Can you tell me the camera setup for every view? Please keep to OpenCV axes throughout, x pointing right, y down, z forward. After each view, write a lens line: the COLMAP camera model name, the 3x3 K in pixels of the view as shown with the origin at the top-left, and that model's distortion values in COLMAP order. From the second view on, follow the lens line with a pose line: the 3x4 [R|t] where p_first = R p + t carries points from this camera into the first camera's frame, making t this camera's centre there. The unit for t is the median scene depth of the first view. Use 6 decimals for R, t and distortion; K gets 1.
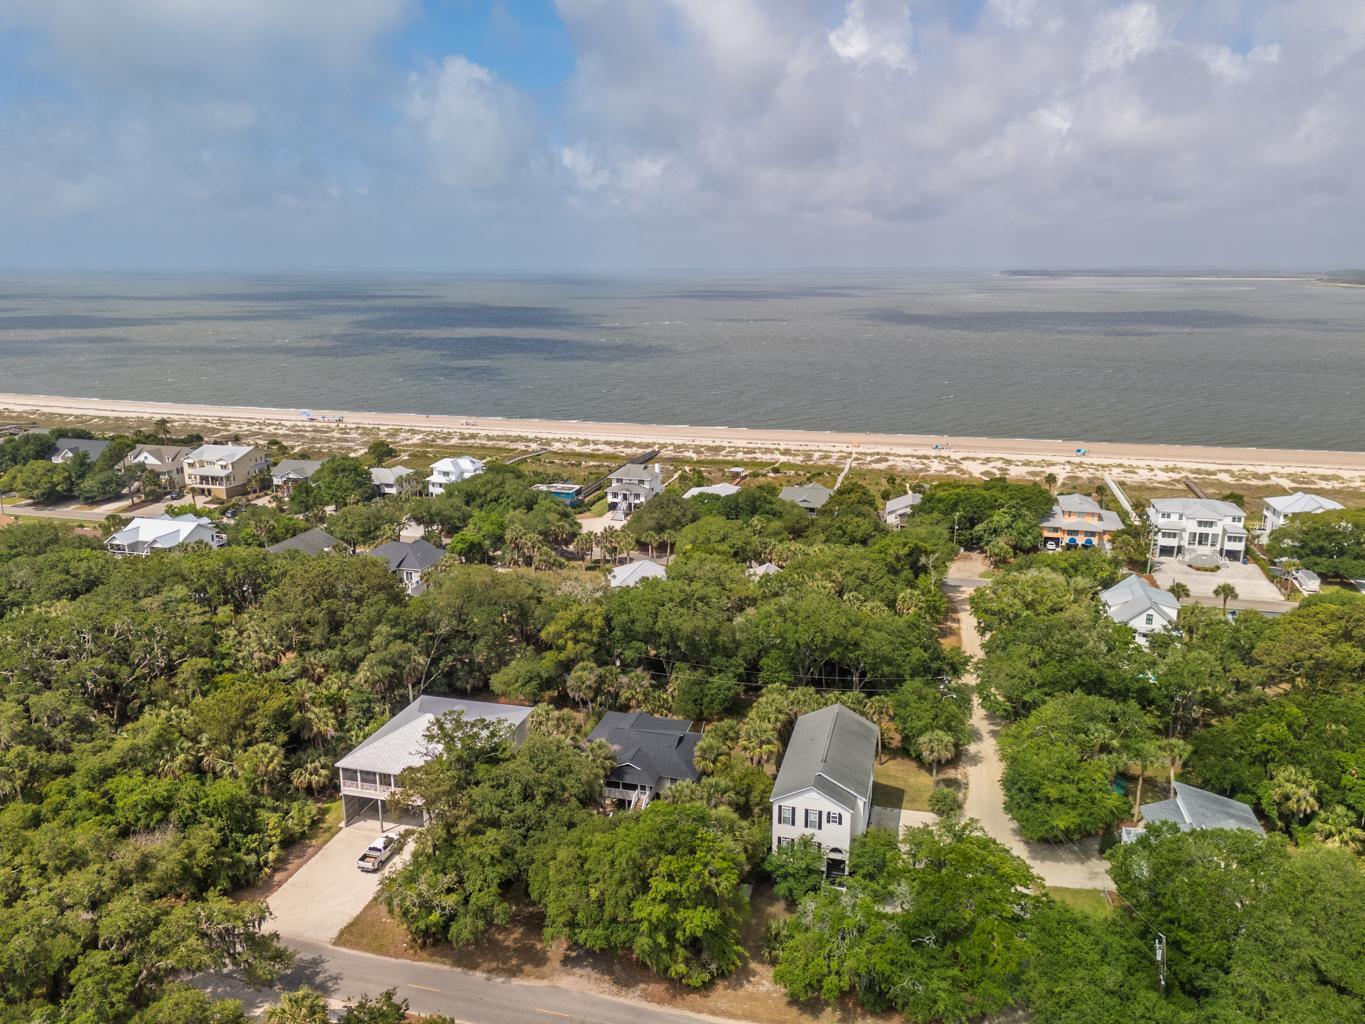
lens RADIAL K [[960.0, 0, 676.1], [0, 960.0, 497.4], [0, 0, 1]] dist [0.007740, -0.028139]
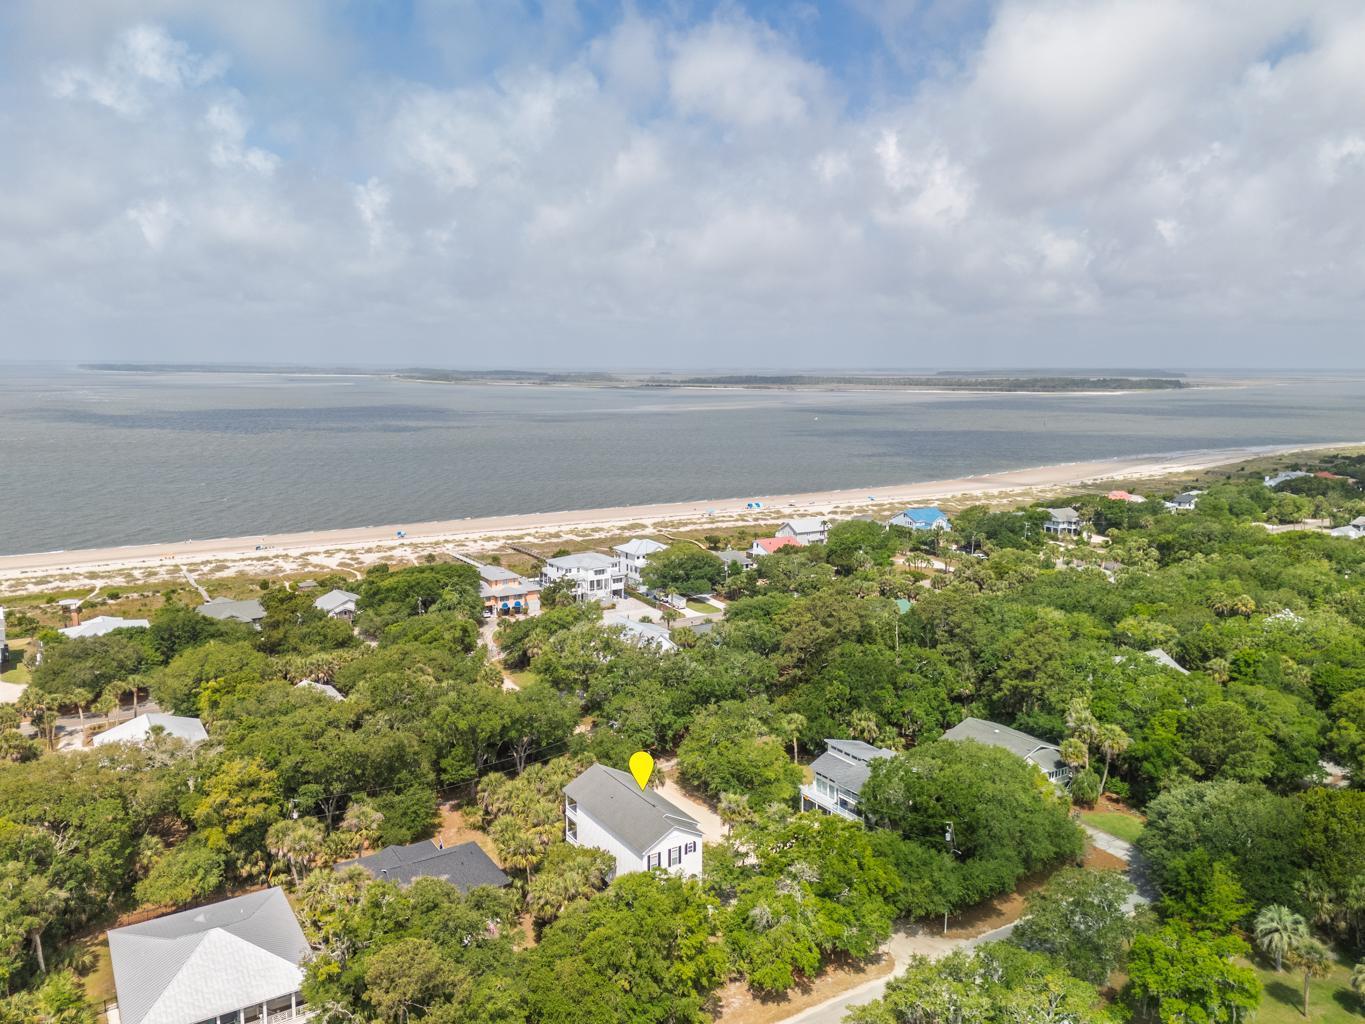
lens RADIAL K [[960.0, 0, 682.4], [0, 960.0, 515.4], [0, 0, 1]] dist [0.007740, -0.028139]
pose [[0.646309, -0.101497, 0.756296, -0.303958], [0.160187, 0.987077, -0.004423, -0.021520], [-0.746073, 0.124008, 0.654215, 0.104122]]
